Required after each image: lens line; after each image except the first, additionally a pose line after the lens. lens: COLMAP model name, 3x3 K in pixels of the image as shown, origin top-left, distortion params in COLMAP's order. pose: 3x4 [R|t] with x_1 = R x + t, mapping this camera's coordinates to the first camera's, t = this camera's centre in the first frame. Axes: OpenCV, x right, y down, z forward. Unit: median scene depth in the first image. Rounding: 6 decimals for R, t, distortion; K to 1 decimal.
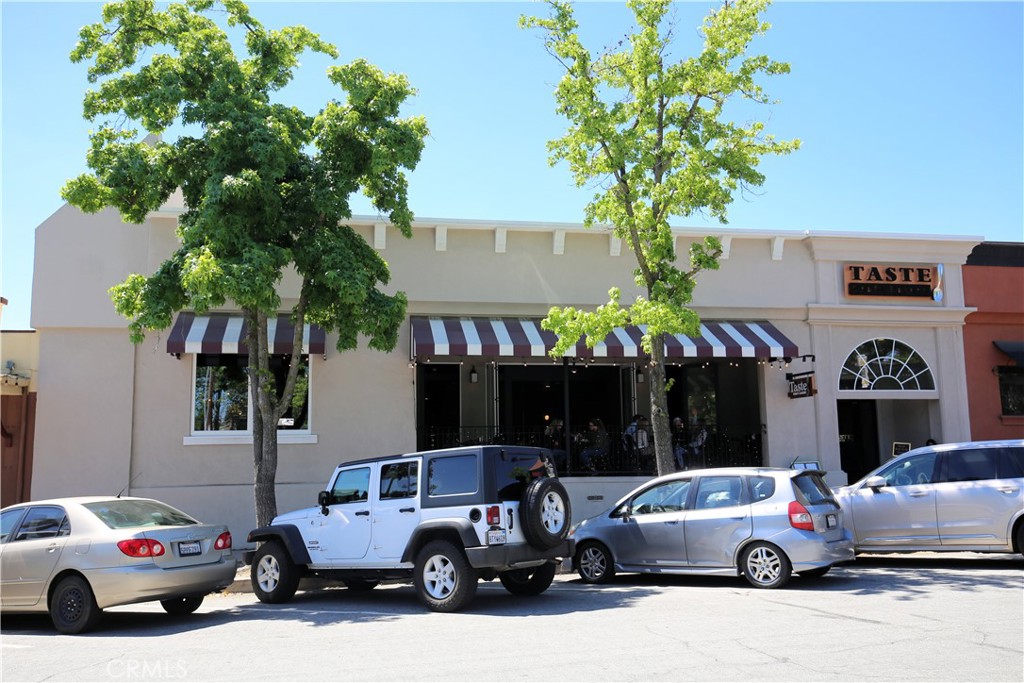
lens RADIAL K [[872.9, 0, 512.0], [0, 872.9, 341.5], [0, 0, 1]] dist [0.034553, -0.003001]
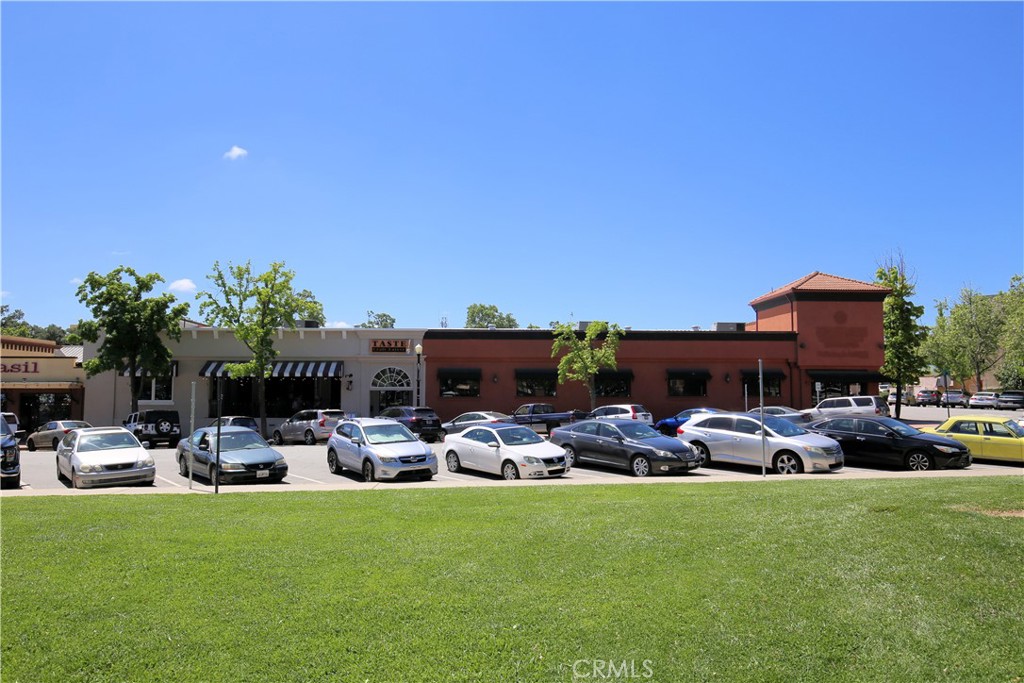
lens RADIAL K [[685.3, 0, 509.6], [0, 685.3, 344.1], [0, 0, 1]] dist [0.002336, 0.000202]
pose [[0.990119, 0.004009, -0.140175, 1.334901], [0.003318, 0.998641, 0.052002, -0.224184], [0.140193, -0.051953, 0.988760, -1.226874]]
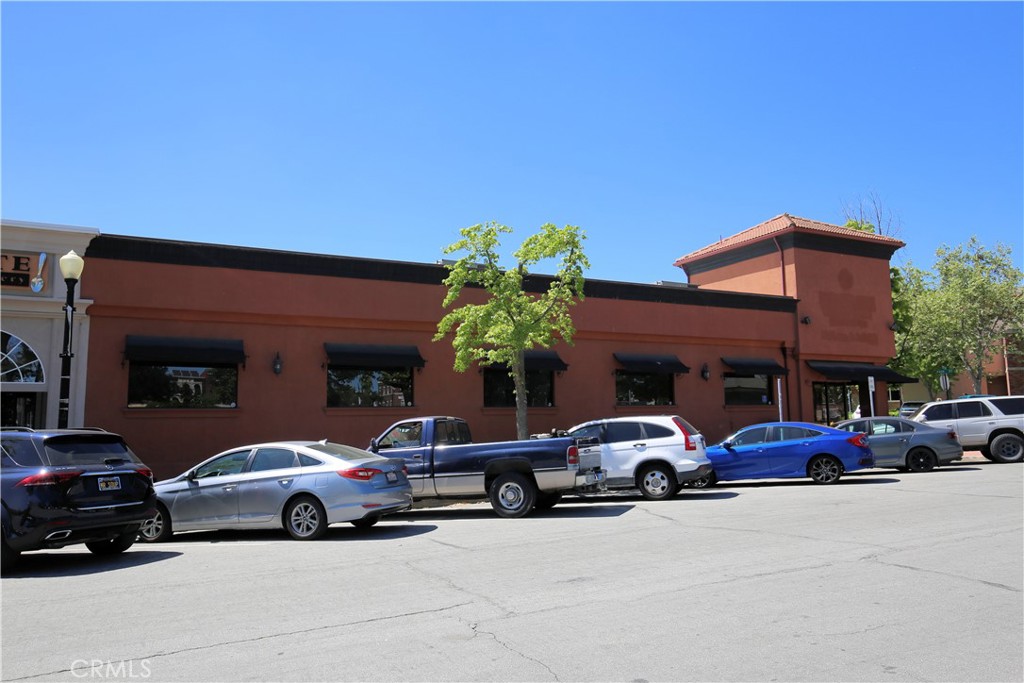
lens RADIAL K [[724.4, 0, 508.3], [0, 724.4, 342.2], [0, 0, 1]] dist [0.005957, 0.004028]
pose [[0.961928, 0.028880, 0.271772, 0.956669], [-0.031589, 0.999485, 0.005599, -0.013105], [-0.271470, -0.013971, 0.962345, 0.106292]]
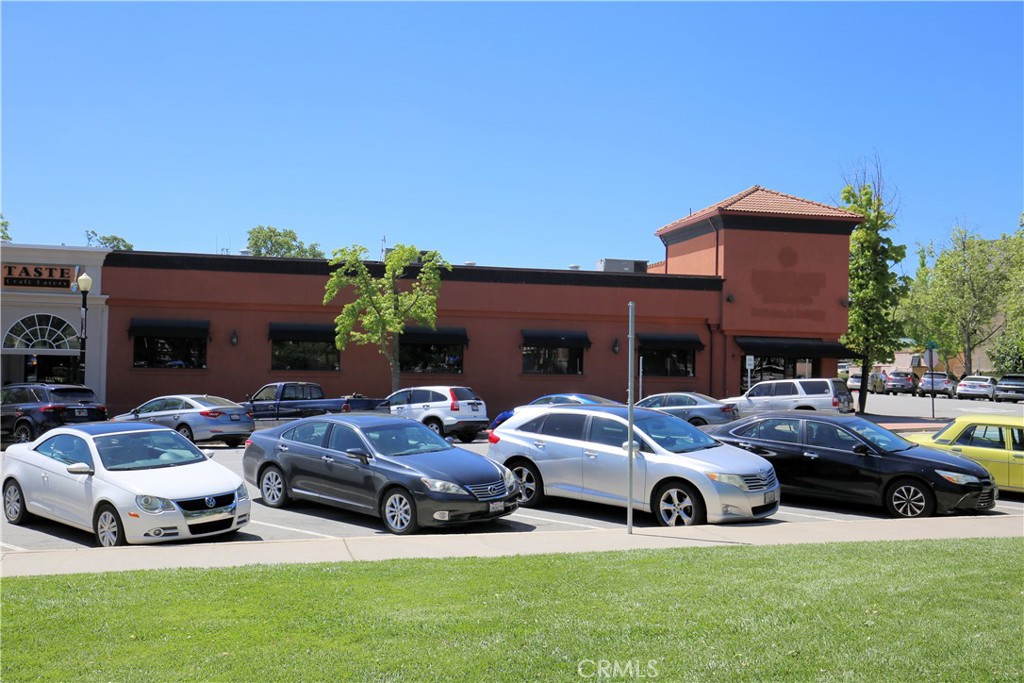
lens RADIAL K [[975.1, 0, 507.3], [0, 975.1, 341.7], [0, 0, 1]] dist [0.039714, 0.007646]
pose [[0.998950, 0.033254, 0.031513, 1.457271], [-0.036090, 0.994902, 0.094164, -0.179116], [-0.028221, -0.095203, 0.995058, -0.862775]]
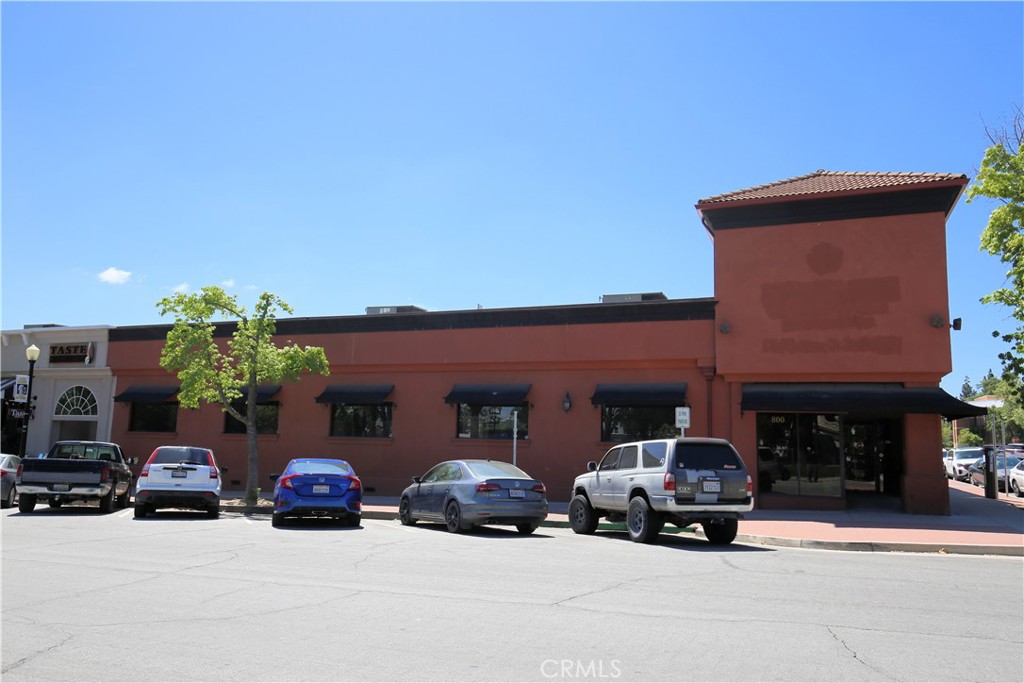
lens RADIAL K [[740.8, 0, 512.0], [0, 740.8, 341.5], [0, 0, 1]] dist [0.006766, 0.004008]
pose [[0.835257, -0.040223, -0.548386, 2.472470], [0.031843, 0.999185, -0.024786, -0.034388], [0.548936, 0.003240, 0.835858, 0.295720]]
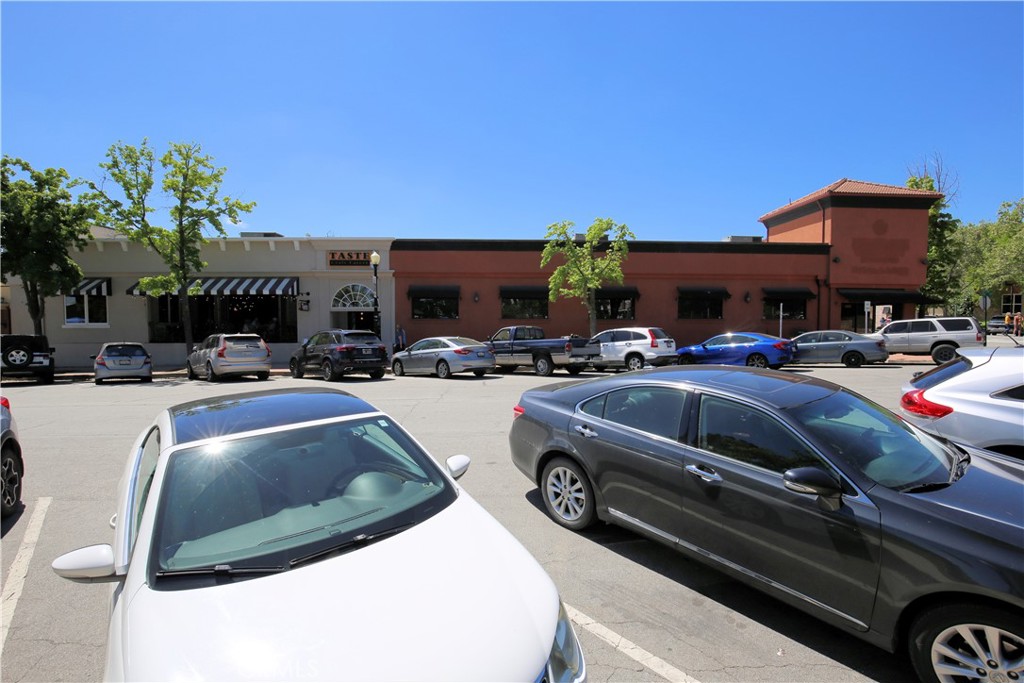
lens RADIAL K [[474.4, 0, 509.7], [0, 474.4, 343.5], [0, 0, 1]] dist [-0.036586, 0.007635]
pose [[0.986829, 0.021978, -0.160268, 1.271988], [0.005409, 0.985690, 0.168479, -0.069915], [0.161678, -0.167127, 0.972589, -0.170066]]
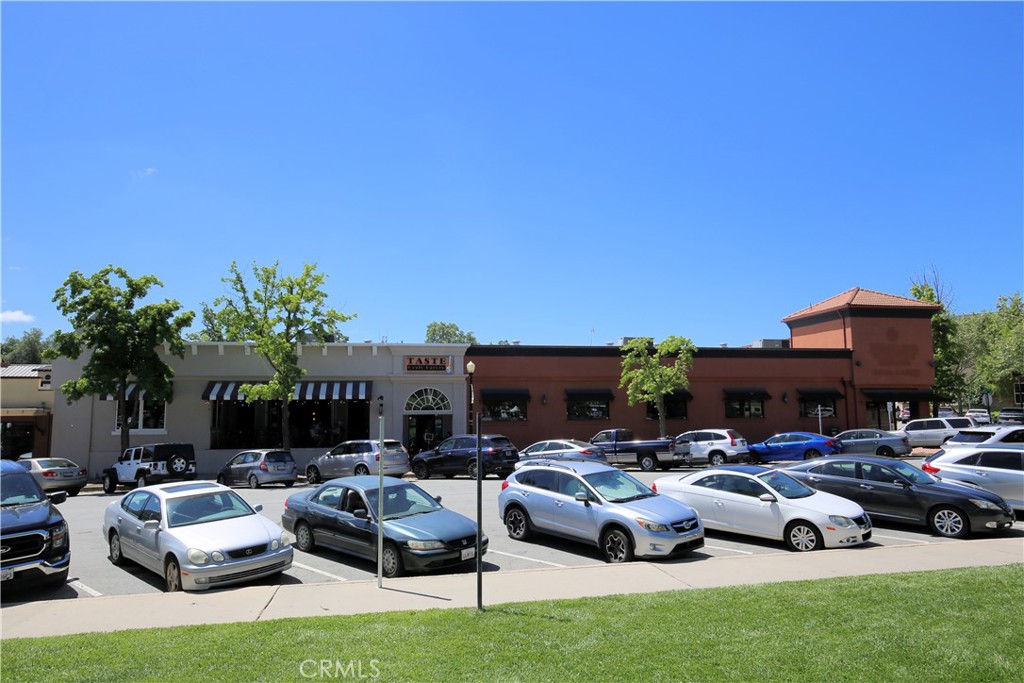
lens RADIAL K [[655.5, 0, 507.4], [0, 655.5, 341.4], [0, 0, 1]] dist [-0.003598, 0.002537]
pose [[0.999788, 0.003710, -0.020254, 0.838109], [-0.003336, 0.999824, 0.018471, -0.198365], [0.020319, -0.018399, 0.999624, -0.890850]]
